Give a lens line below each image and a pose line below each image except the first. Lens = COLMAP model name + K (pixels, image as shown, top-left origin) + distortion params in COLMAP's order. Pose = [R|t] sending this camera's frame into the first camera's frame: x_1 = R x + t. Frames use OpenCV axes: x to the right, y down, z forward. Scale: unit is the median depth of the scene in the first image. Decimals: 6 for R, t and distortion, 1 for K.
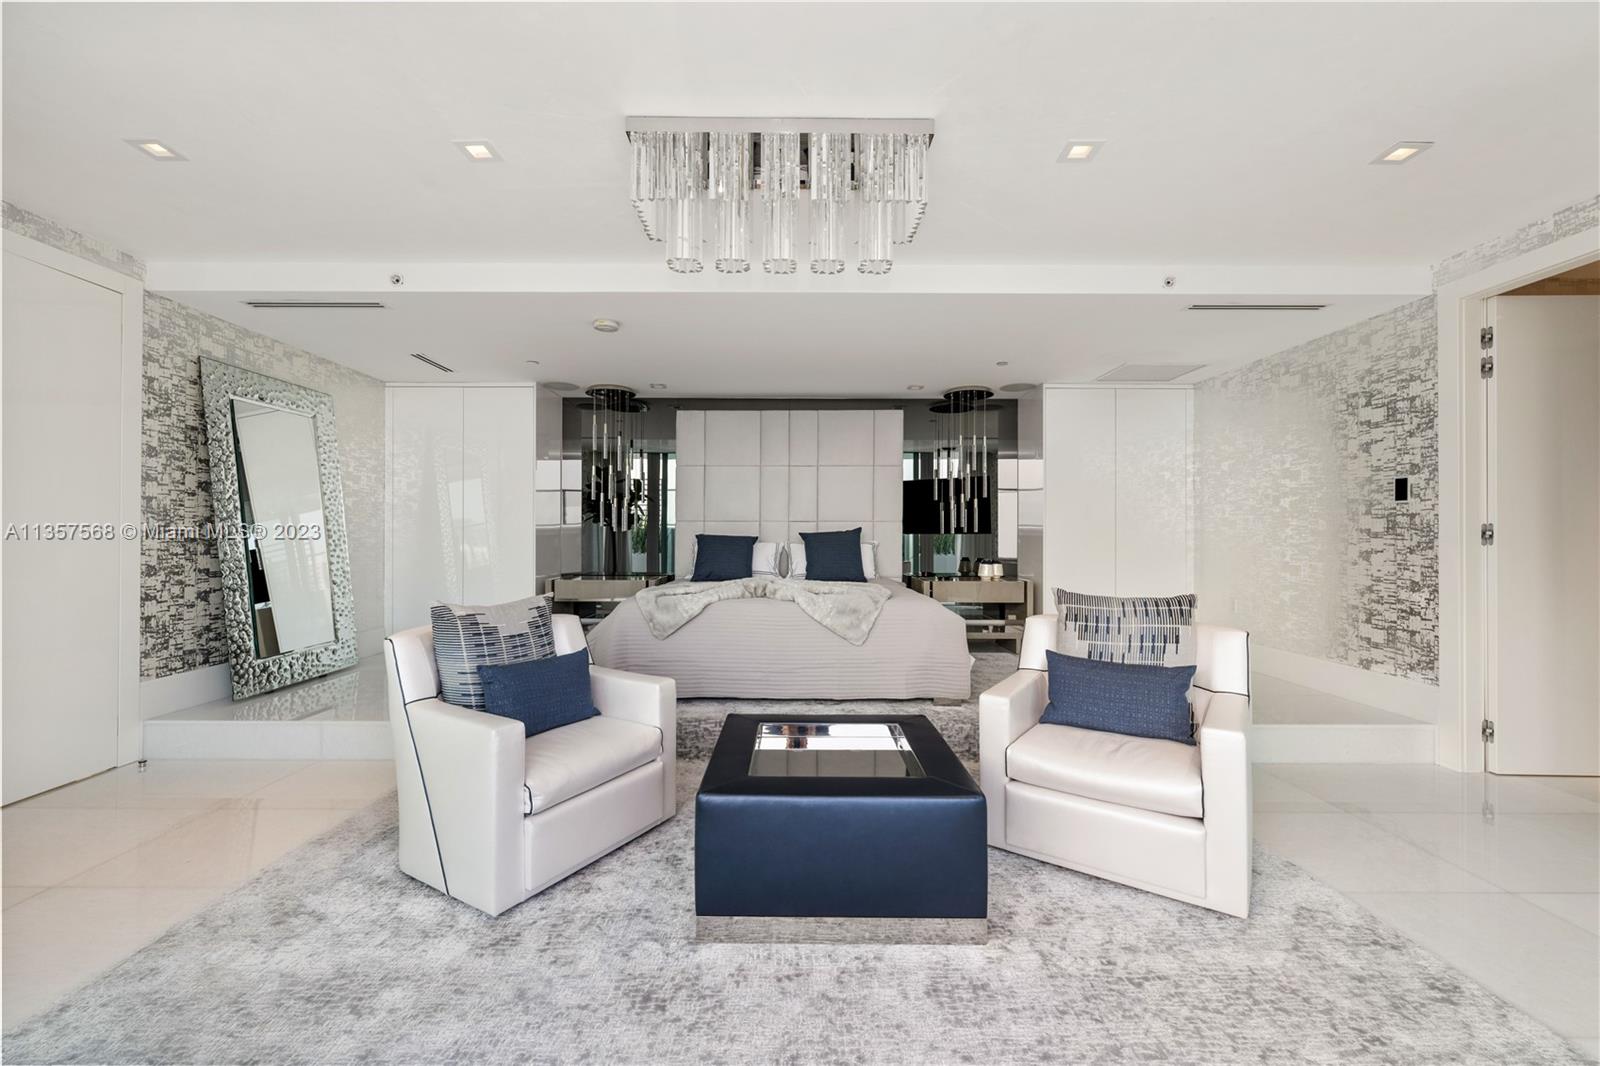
lens RADIAL K [[626.8, 0, 809.5], [0, 626.8, 531.6], [0, 0, 1]] dist [0.006389, 0.000110]
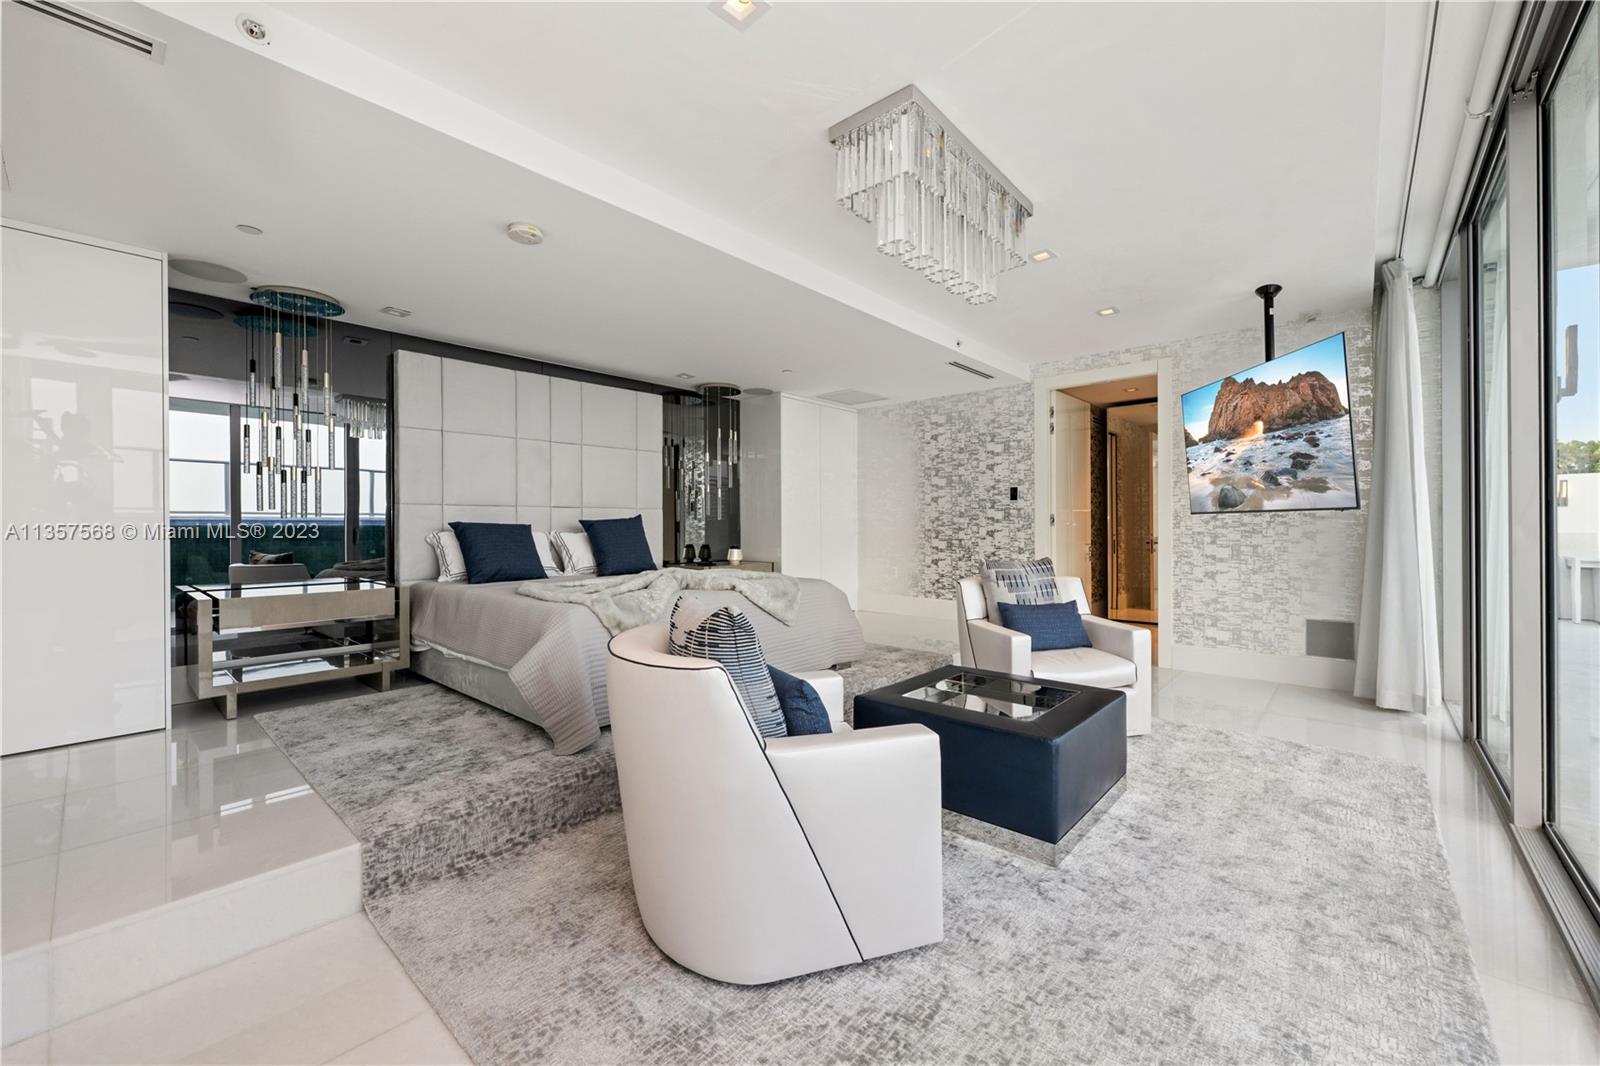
lens RADIAL K [[626.8, 0, 805.7], [0, 626.8, 522.1], [0, 0, 1]] dist [0.006389, 0.000110]
pose [[0.669246, -0.001963, 0.743039, -0.670582], [0.004711, 0.999988, -0.001602, 0.009080], [-0.743026, 0.004573, 0.669247, 0.283779]]
